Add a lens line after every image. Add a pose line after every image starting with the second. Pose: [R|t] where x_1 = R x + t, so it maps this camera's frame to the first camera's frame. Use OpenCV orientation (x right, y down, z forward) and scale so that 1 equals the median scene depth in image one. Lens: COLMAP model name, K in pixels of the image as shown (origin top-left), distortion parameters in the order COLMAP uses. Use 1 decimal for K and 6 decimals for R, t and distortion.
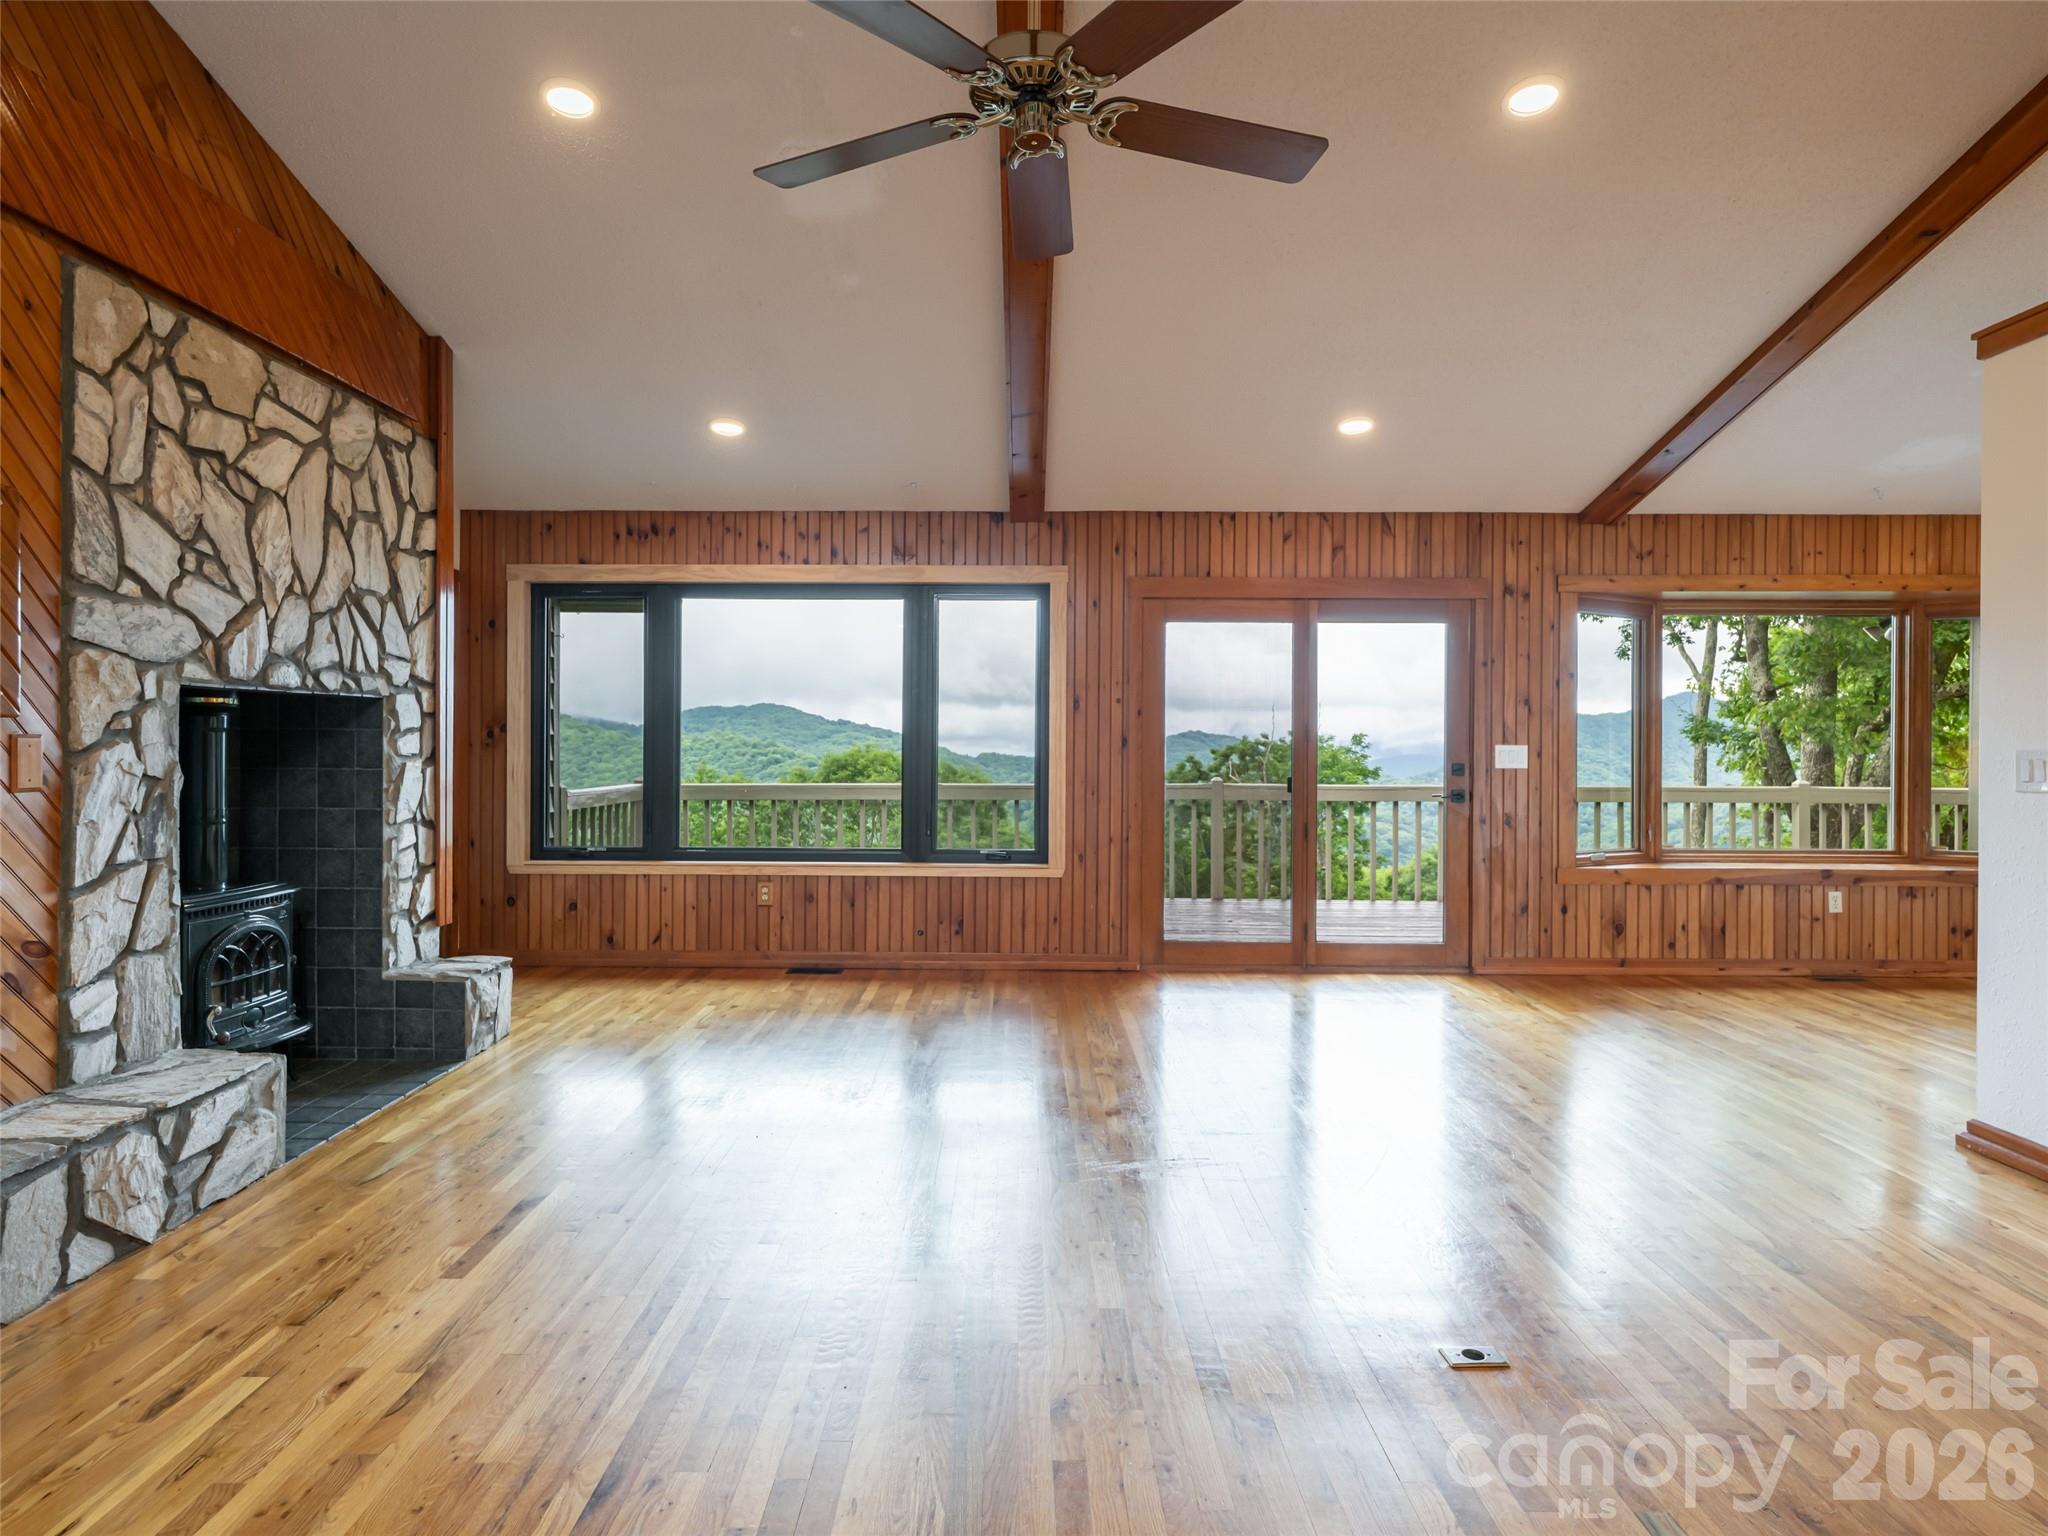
lens RADIAL K [[1208.6, 0, 1000.9], [0, 1208.6, 748.9], [0, 0, 1]] dist [-0.001760, 0.001131]
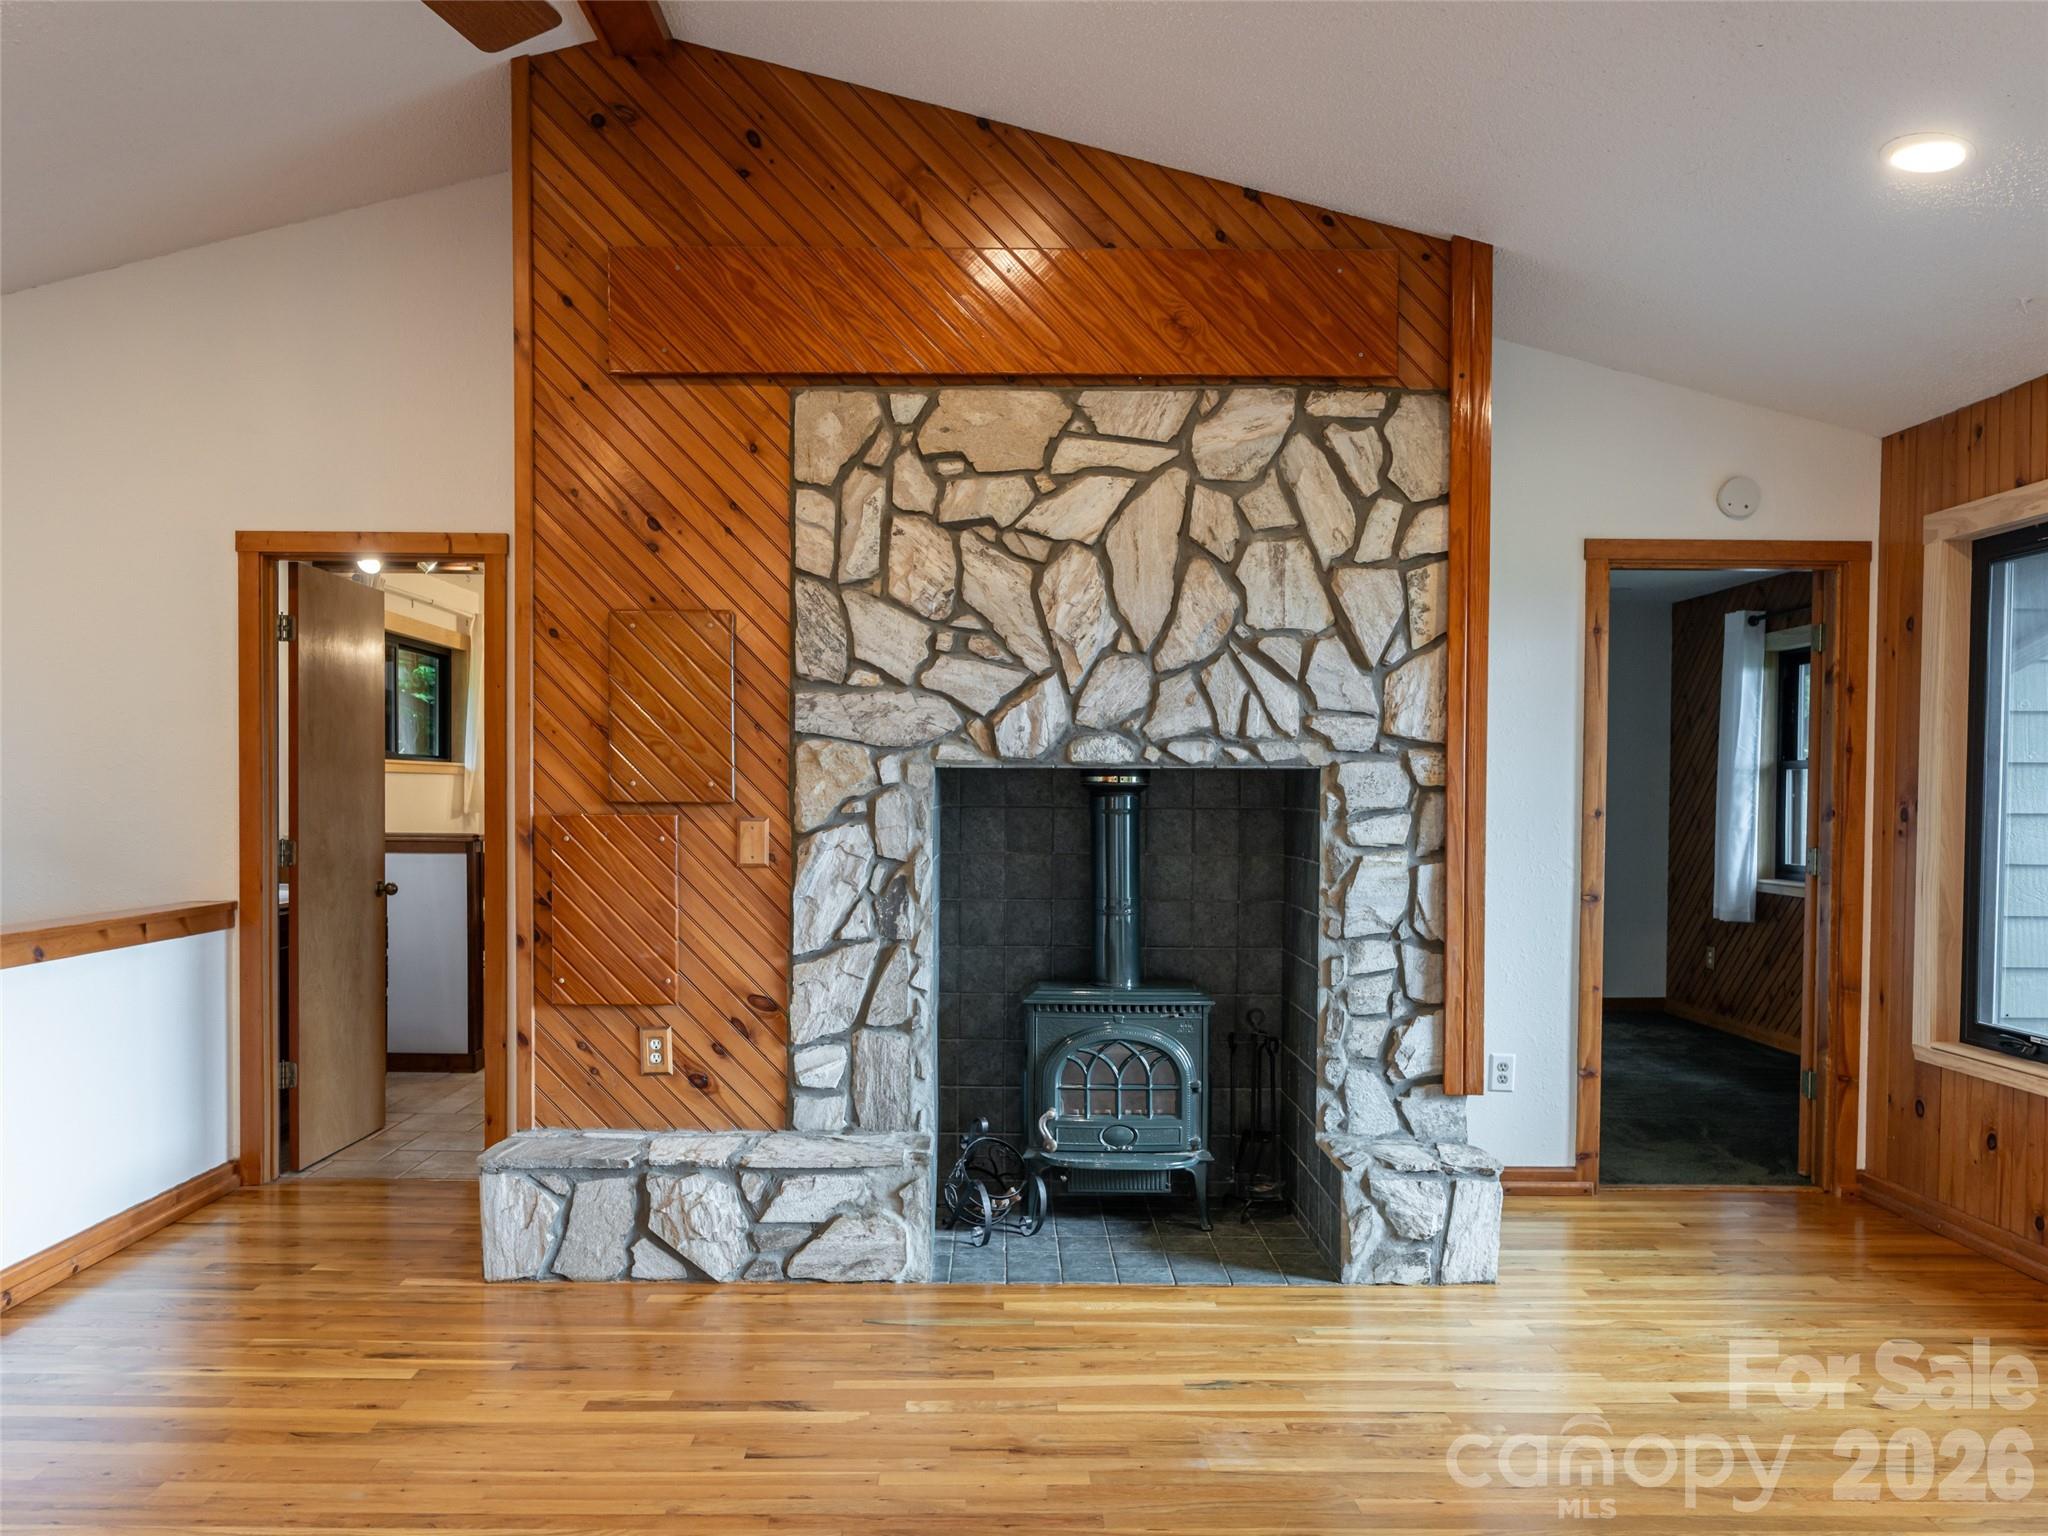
lens RADIAL K [[1491.0, 0, 896.5], [0, 1491.0, 837.8], [0, 0, 1]] dist [0.001870, -0.000832]
pose [[0.012018, 0.021670, -0.999693, 0.473036], [-0.010544, 0.999712, 0.021544, -0.018793], [0.999872, 0.010282, 0.012243, 0.833218]]
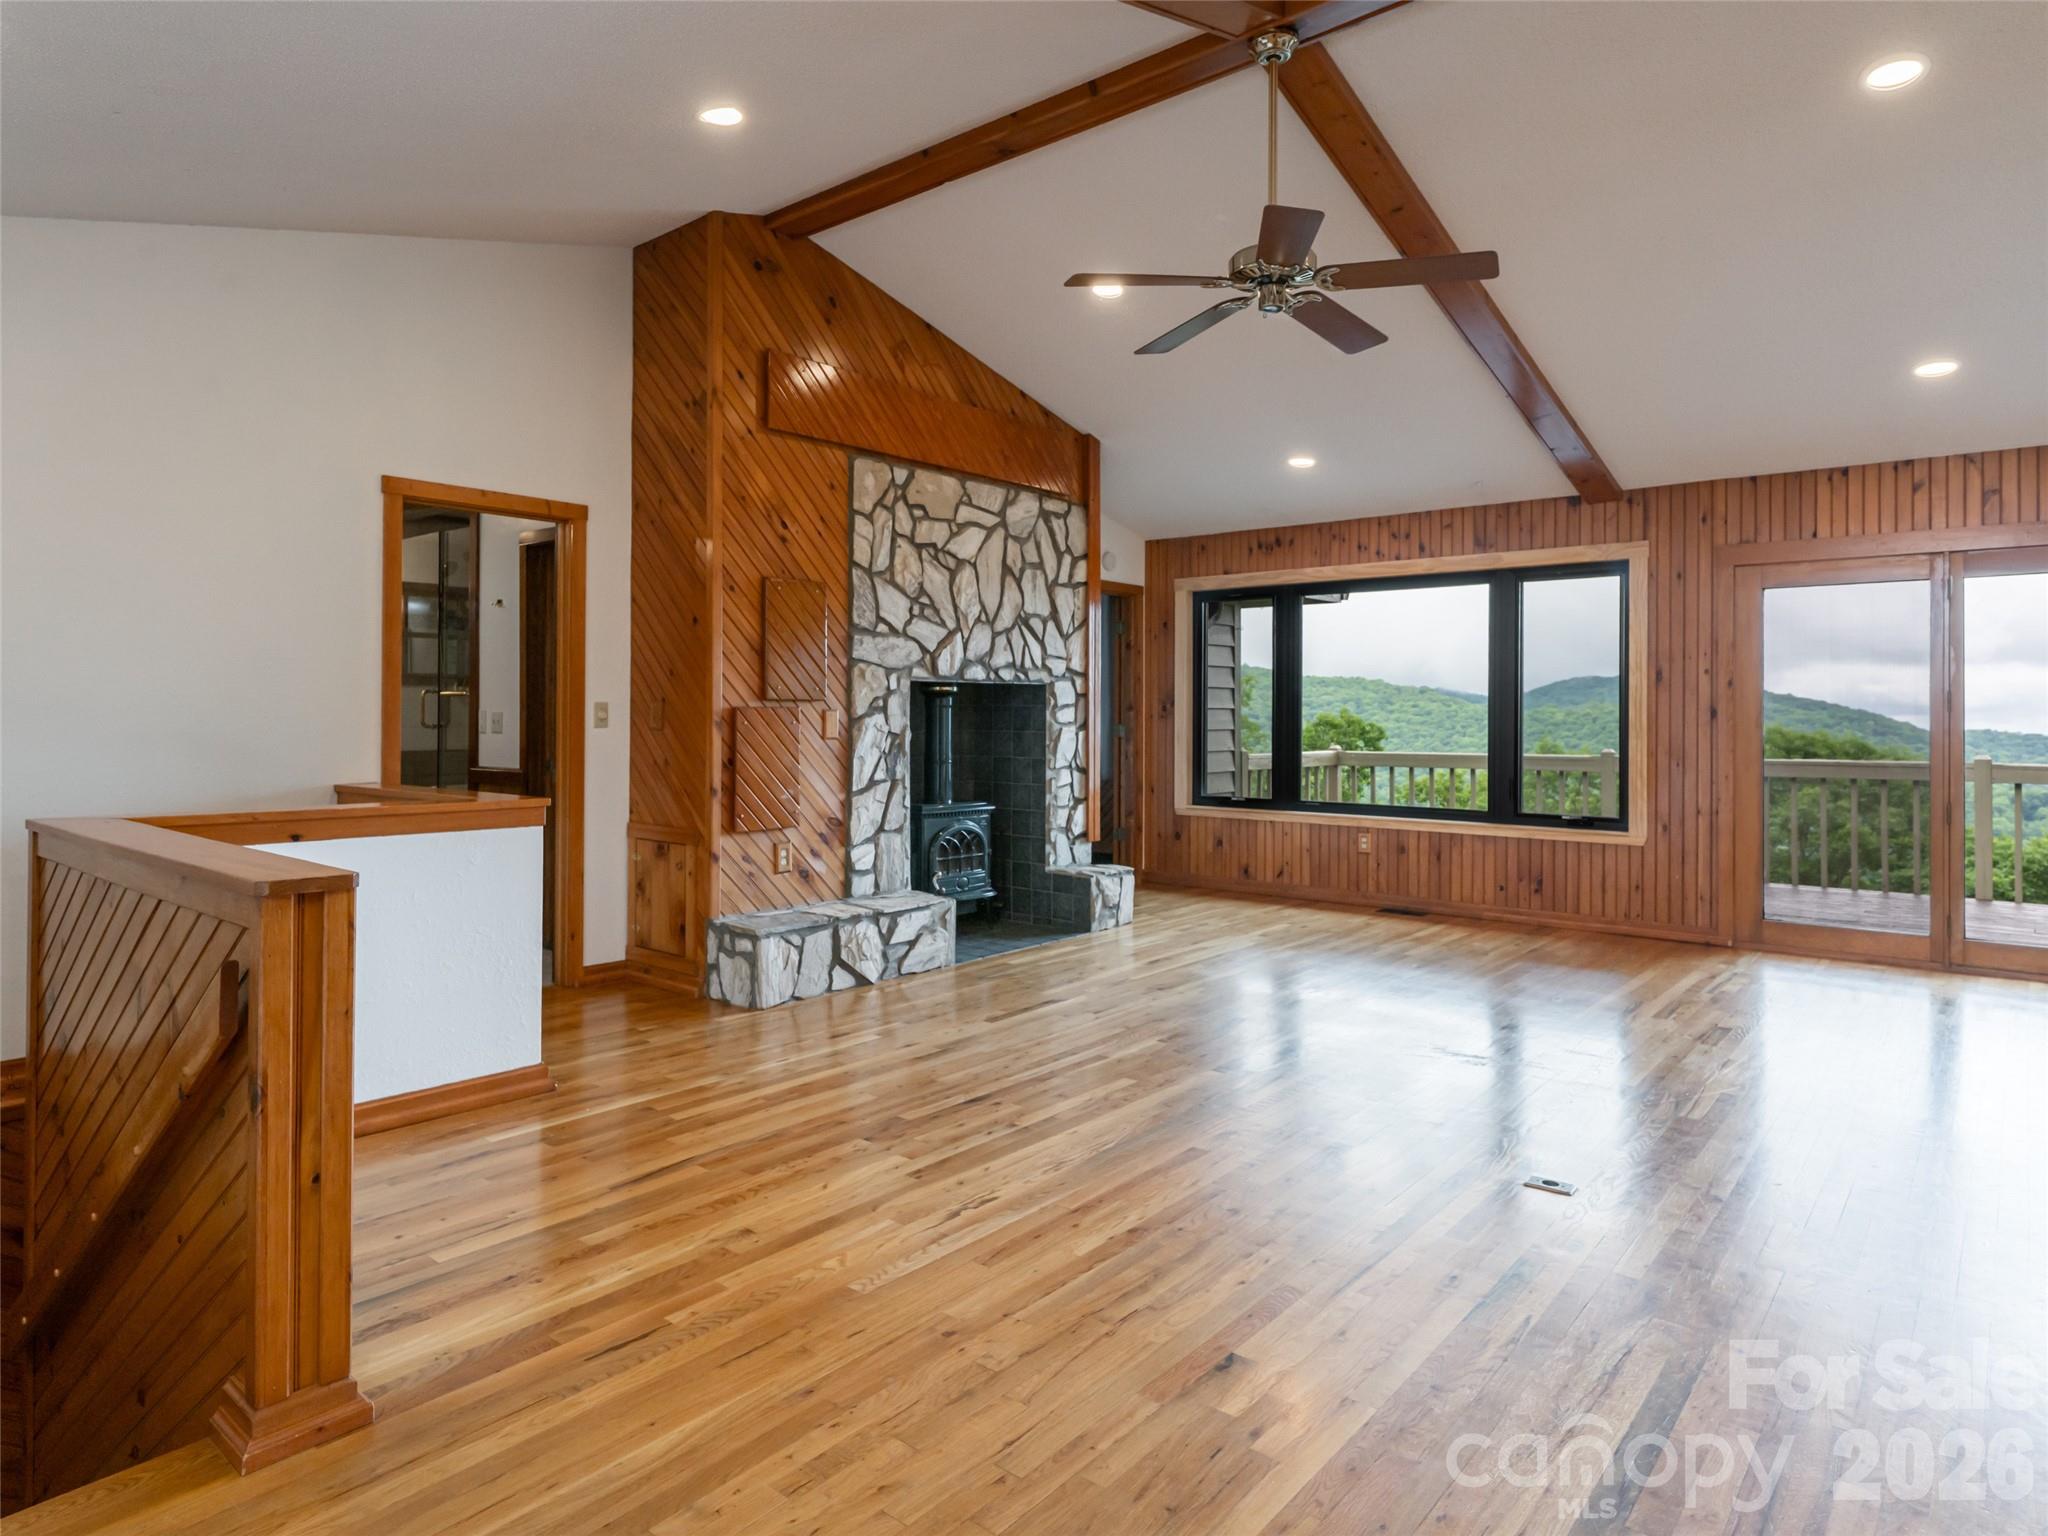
lens RADIAL K [[1214.4, 0, 972.8], [0, 1214.4, 707.8], [0, 0, 1]] dist [-0.000487, 0.000276]
pose [[0.760756, -0.004948, -0.649019, 0.458518], [-0.002986, 0.999934, -0.011124, 0.004369], [0.649031, 0.010401, 0.760691, -0.238857]]
